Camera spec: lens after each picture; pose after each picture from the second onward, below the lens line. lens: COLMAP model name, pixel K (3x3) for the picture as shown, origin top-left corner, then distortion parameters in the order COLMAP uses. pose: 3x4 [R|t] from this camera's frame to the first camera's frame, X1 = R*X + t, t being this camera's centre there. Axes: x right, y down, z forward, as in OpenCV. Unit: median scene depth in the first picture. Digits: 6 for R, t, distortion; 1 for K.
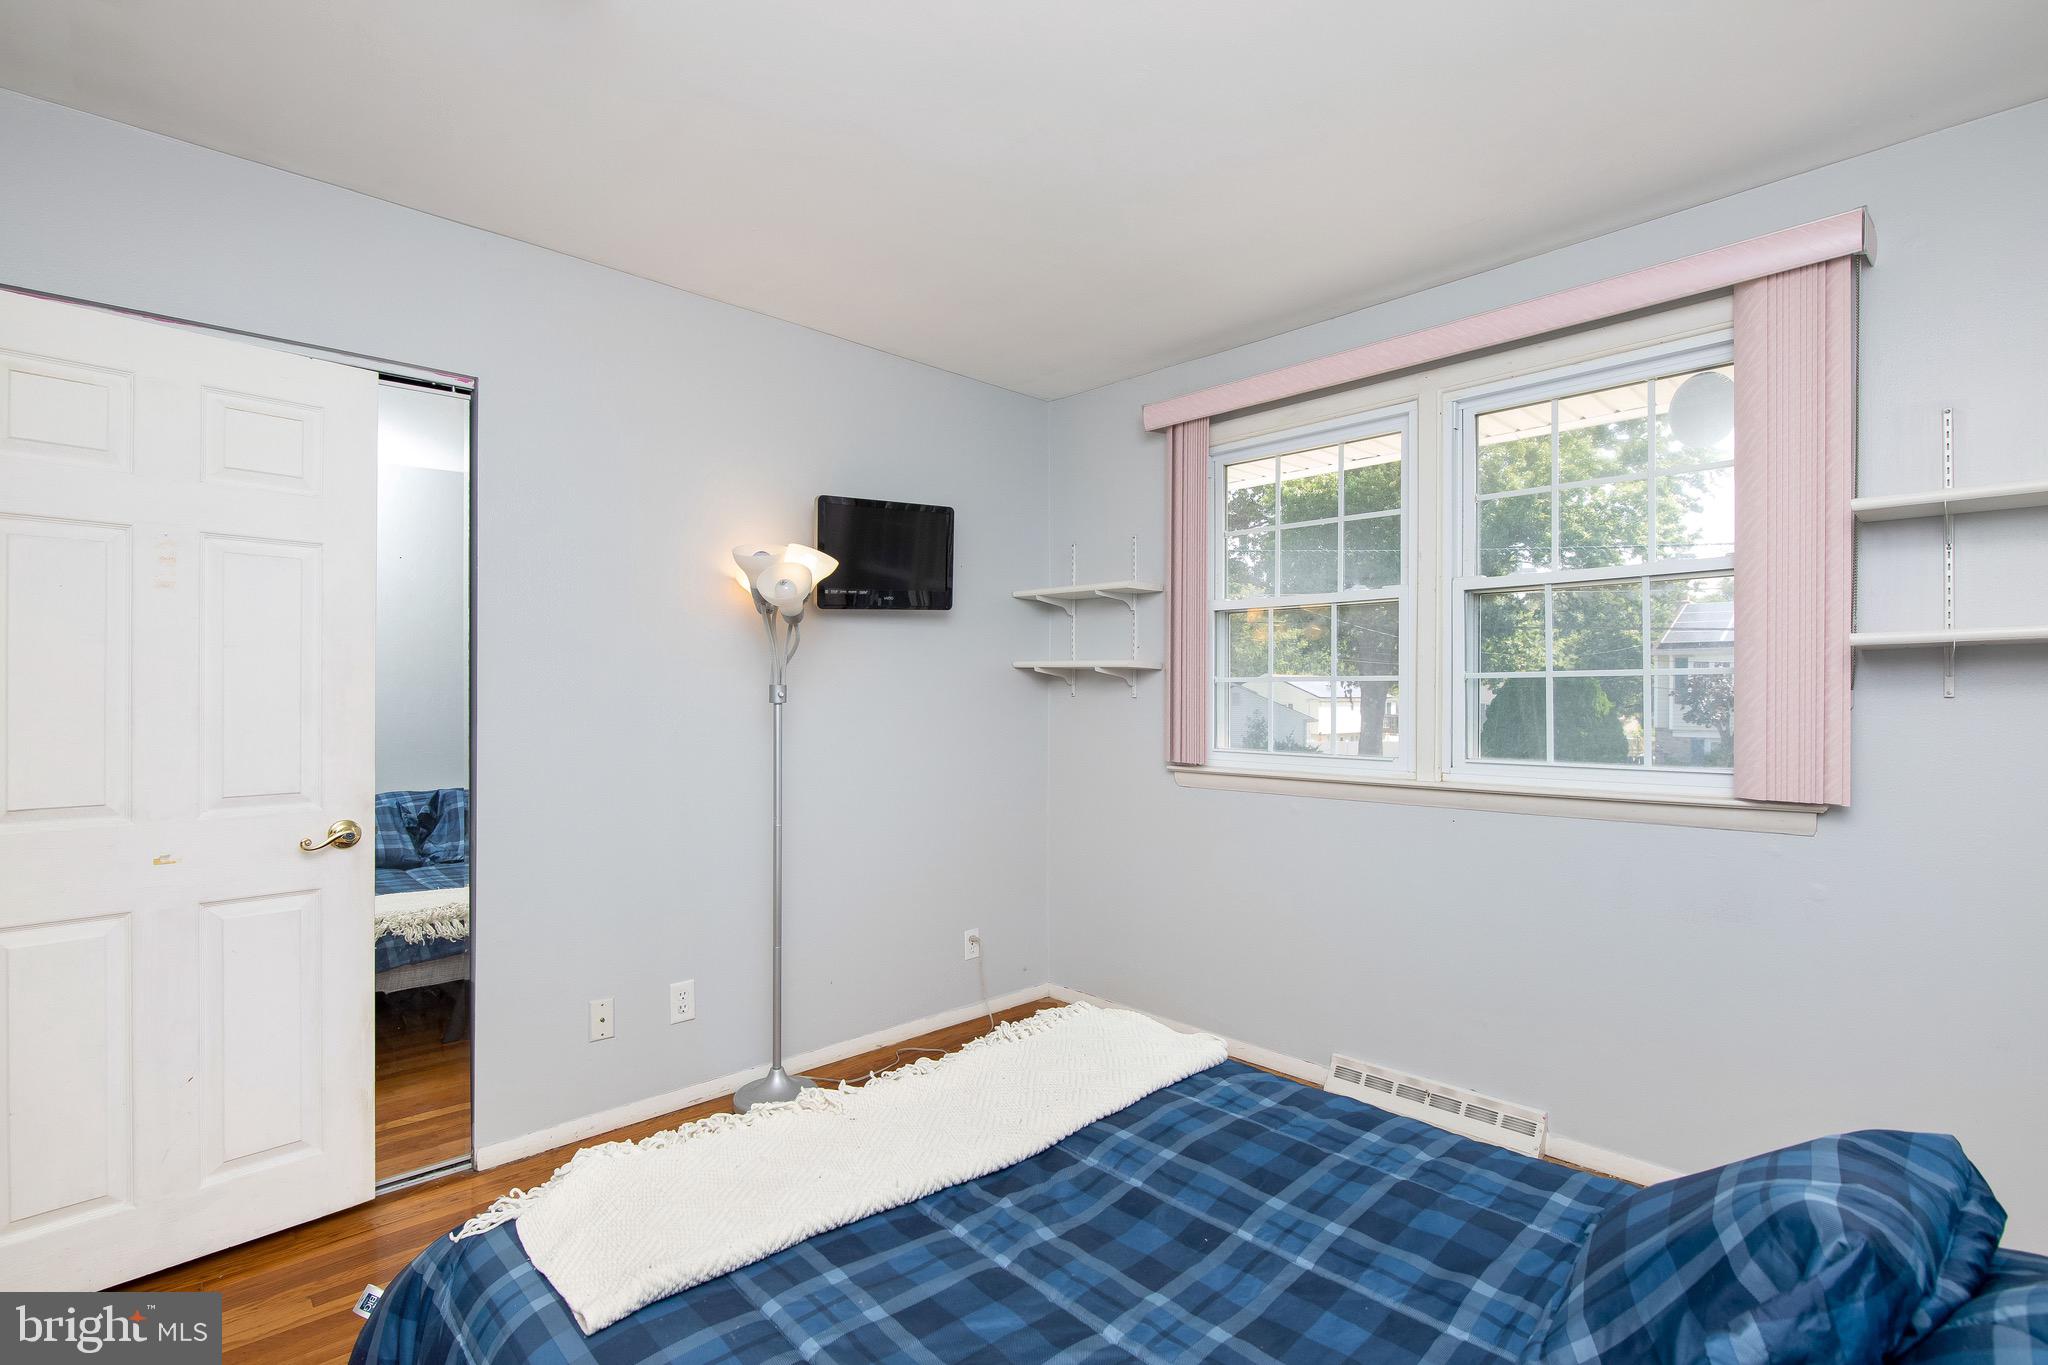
lens RADIAL K [[935.7, 0, 1020.0], [0, 935.7, 703.5], [0, 0, 1]] dist [-0.014541, -0.000200]
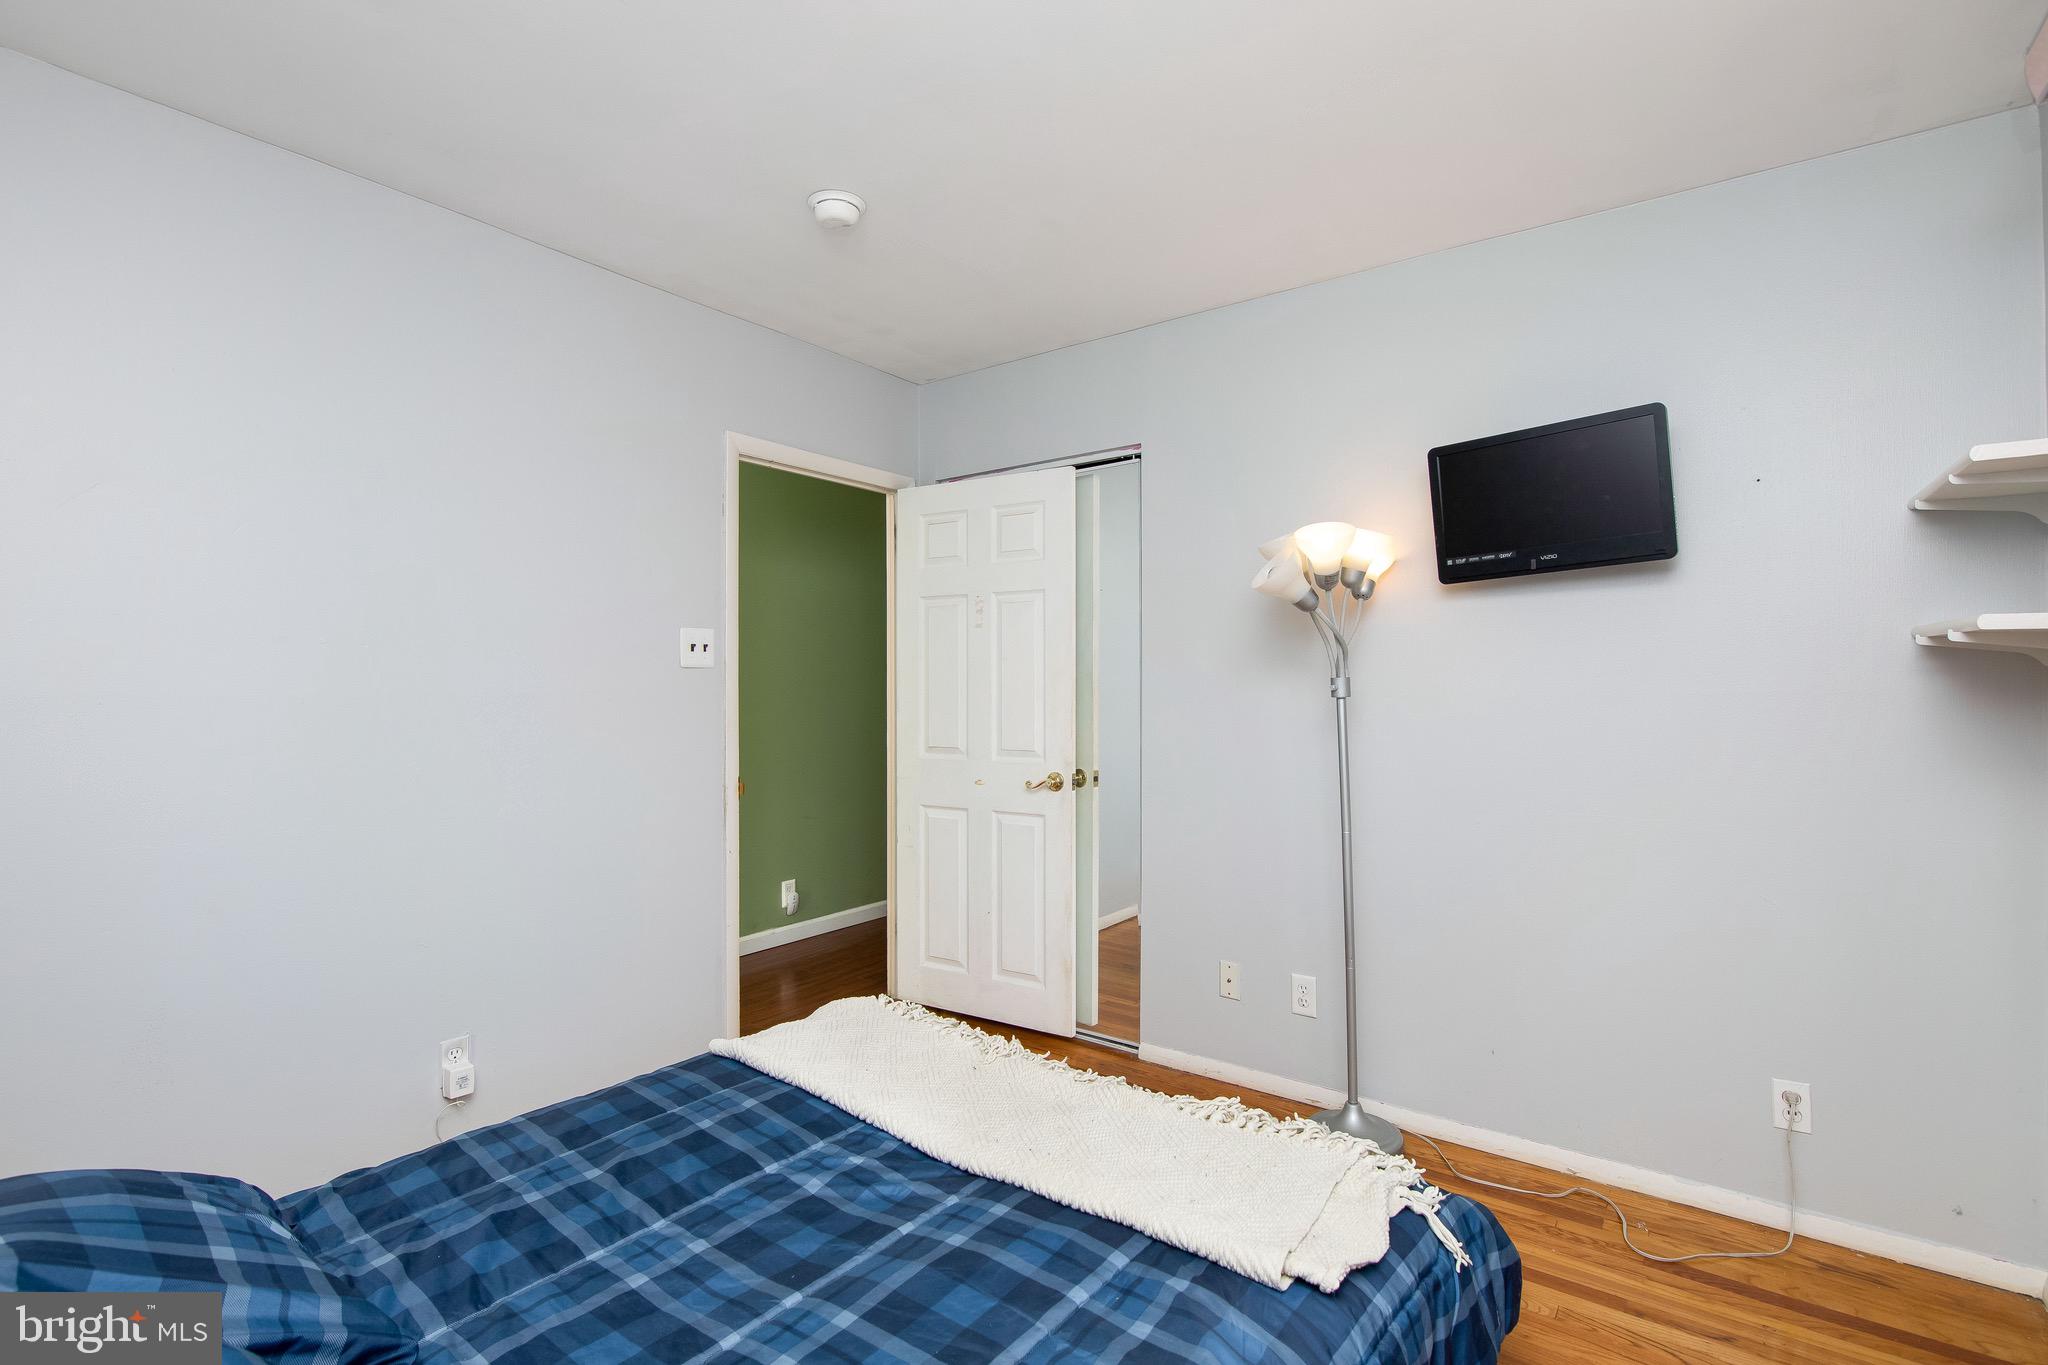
lens RADIAL K [[934.3, 0, 1019.1], [0, 934.3, 684.0], [0, 0, 1]] dist [-0.012989, -0.000349]
pose [[0.173071, -0.004345, -0.984900, 0.796001], [-0.010291, 0.999928, -0.006220, -0.006555], [0.984856, 0.011212, 0.173014, 0.730100]]
